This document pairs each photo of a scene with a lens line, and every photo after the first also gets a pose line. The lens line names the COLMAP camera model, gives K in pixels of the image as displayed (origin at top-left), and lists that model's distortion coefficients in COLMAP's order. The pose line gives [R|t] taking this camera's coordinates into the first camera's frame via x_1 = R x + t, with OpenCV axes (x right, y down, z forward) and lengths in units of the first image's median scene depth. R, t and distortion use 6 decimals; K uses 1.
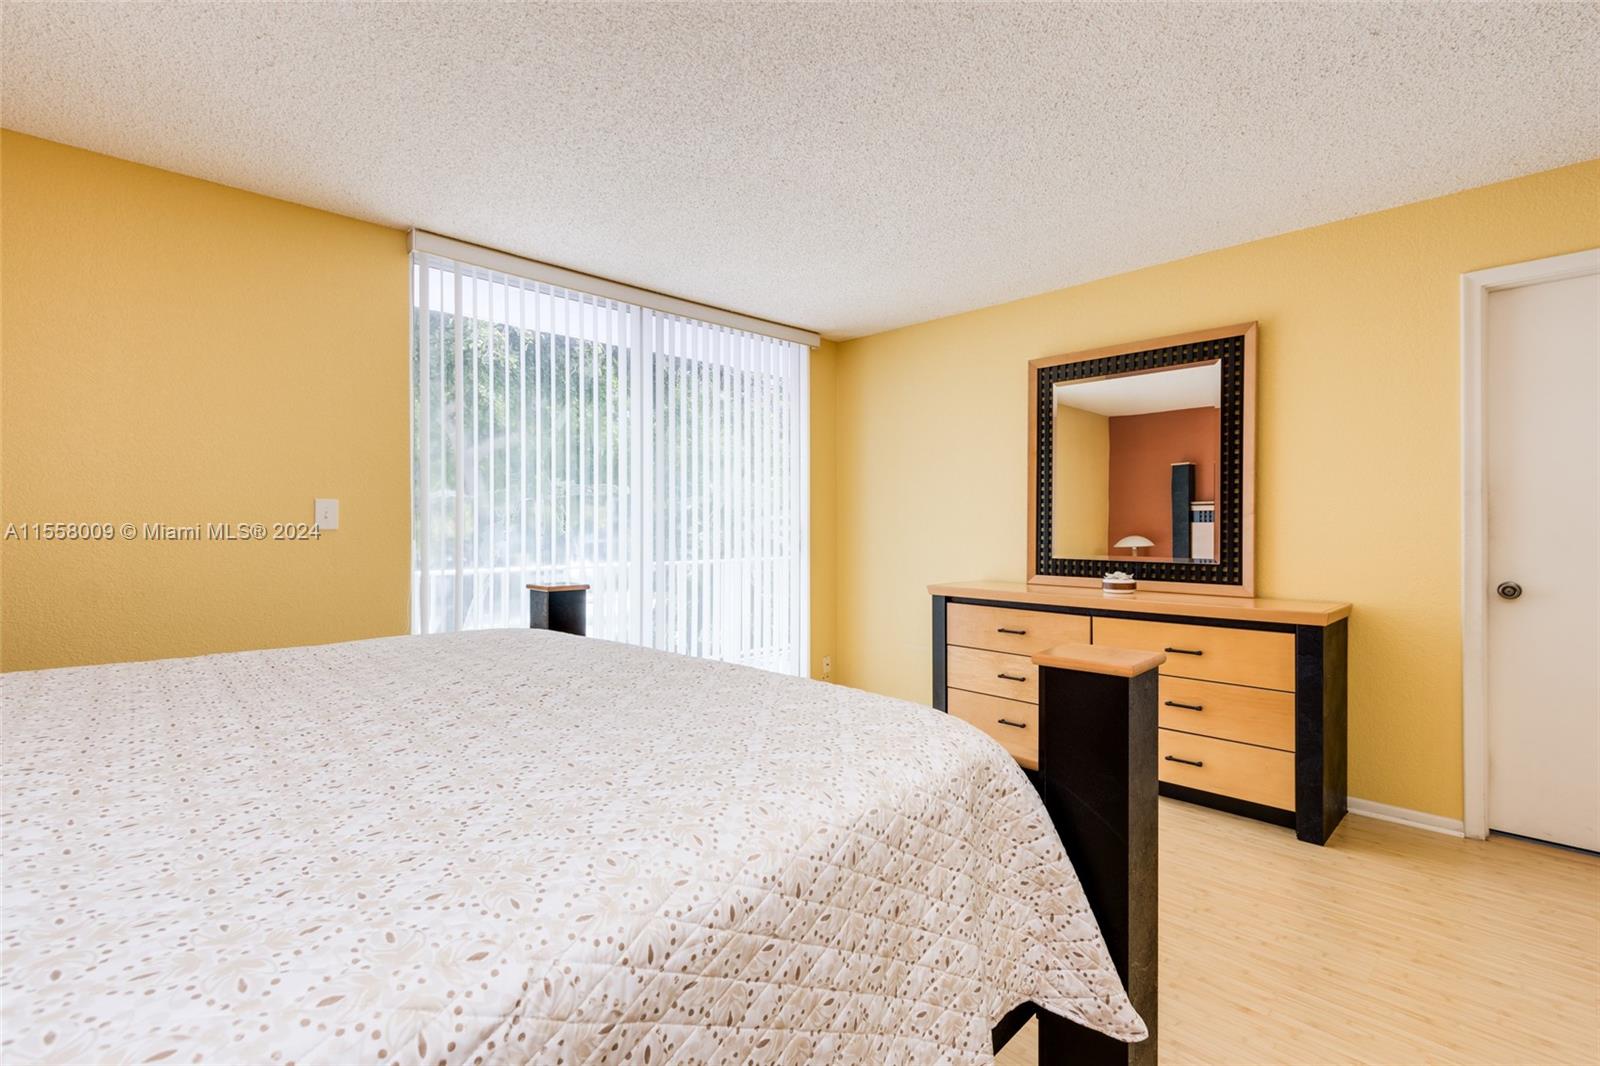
lens RADIAL K [[738.0, 0, 800.1], [0, 738.0, 532.2], [0, 0, 1]] dist [0.007822, 0.000636]
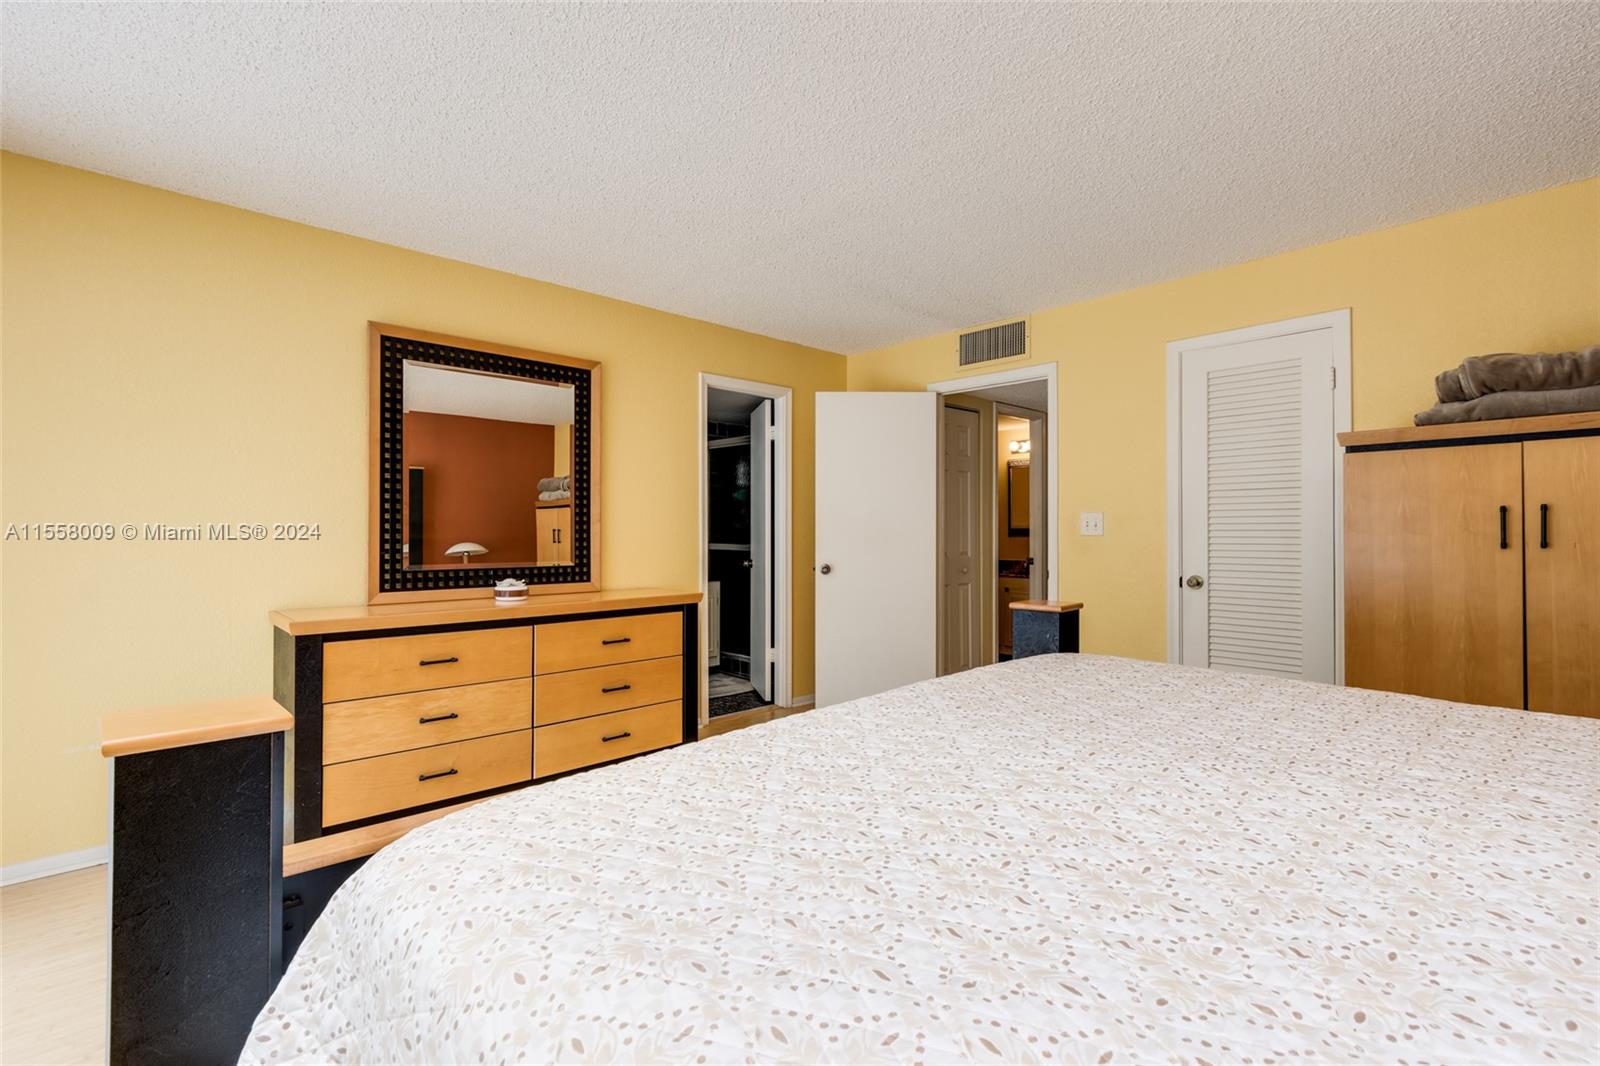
lens RADIAL K [[738.0, 0, 800.7], [0, 738.0, 529.6], [0, 0, 1]] dist [0.007822, 0.000636]
pose [[0.019019, 0.003207, 0.999814, -0.528826], [0.007423, 0.999967, -0.003348, -0.004832], [-0.999792, 0.007485, 0.018994, 0.595584]]
